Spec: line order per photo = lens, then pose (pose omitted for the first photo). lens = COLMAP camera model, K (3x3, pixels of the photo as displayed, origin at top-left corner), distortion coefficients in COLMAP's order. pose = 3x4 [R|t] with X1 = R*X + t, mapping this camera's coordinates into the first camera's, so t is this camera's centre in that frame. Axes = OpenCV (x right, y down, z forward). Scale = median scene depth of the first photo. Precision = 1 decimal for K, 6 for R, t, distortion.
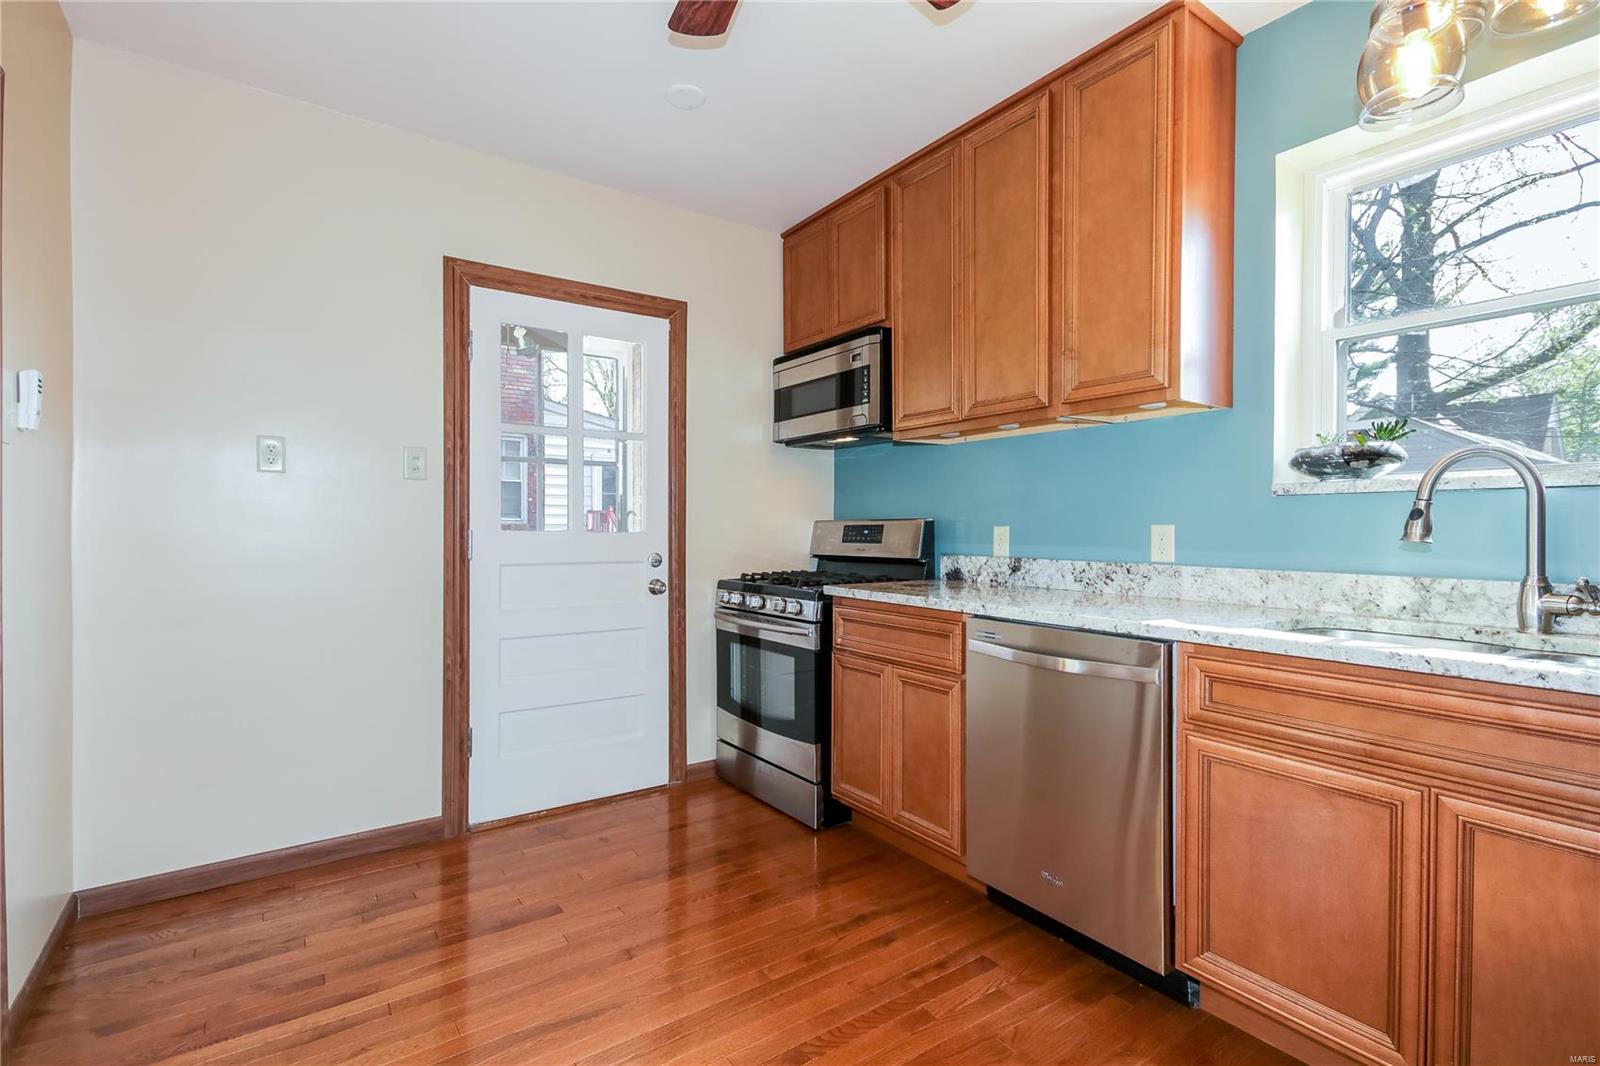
lens RADIAL K [[736.4, 0, 797.9], [0, 736.4, 536.1], [0, 0, 1]] dist [0.010418, -0.000231]
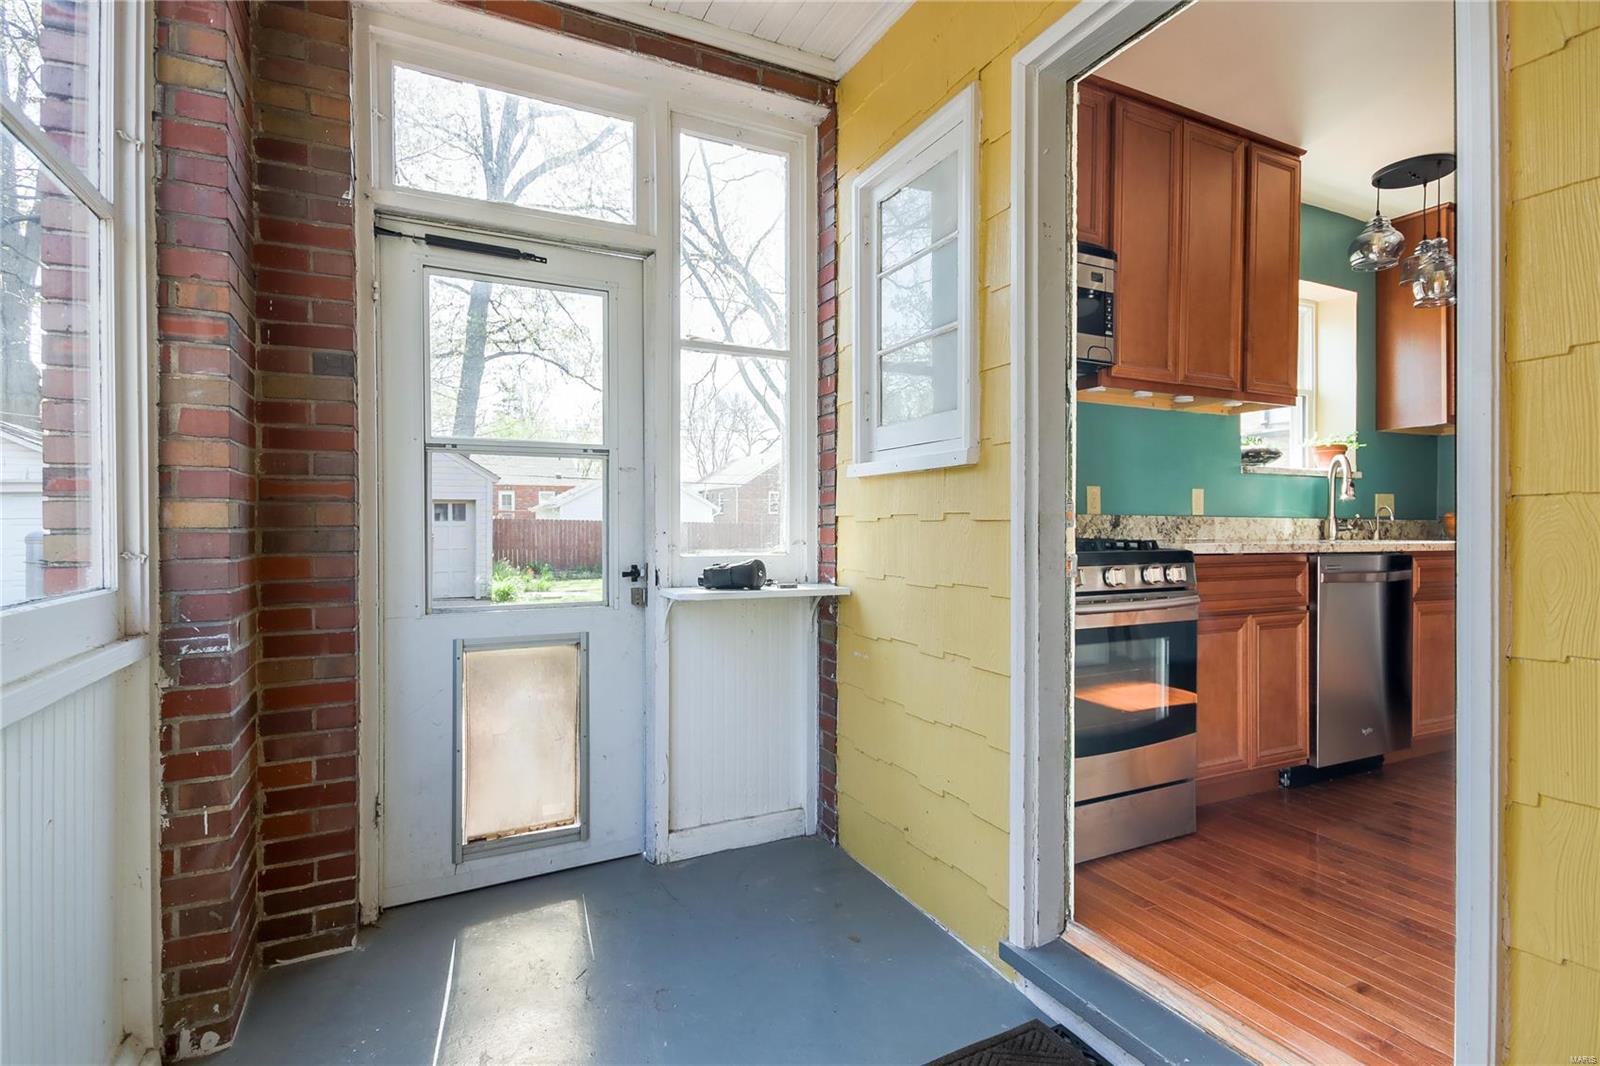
lens RADIAL K [[753.2, 0, 796.7], [0, 753.2, 531.4], [0, 0, 1]] dist [0.018832, -0.000100]
pose [[0.153861, -0.010229, 0.988040, -0.987517], [0.007371, 0.999930, 0.009204, 0.044121], [-0.988065, 0.005867, 0.153926, 1.431492]]
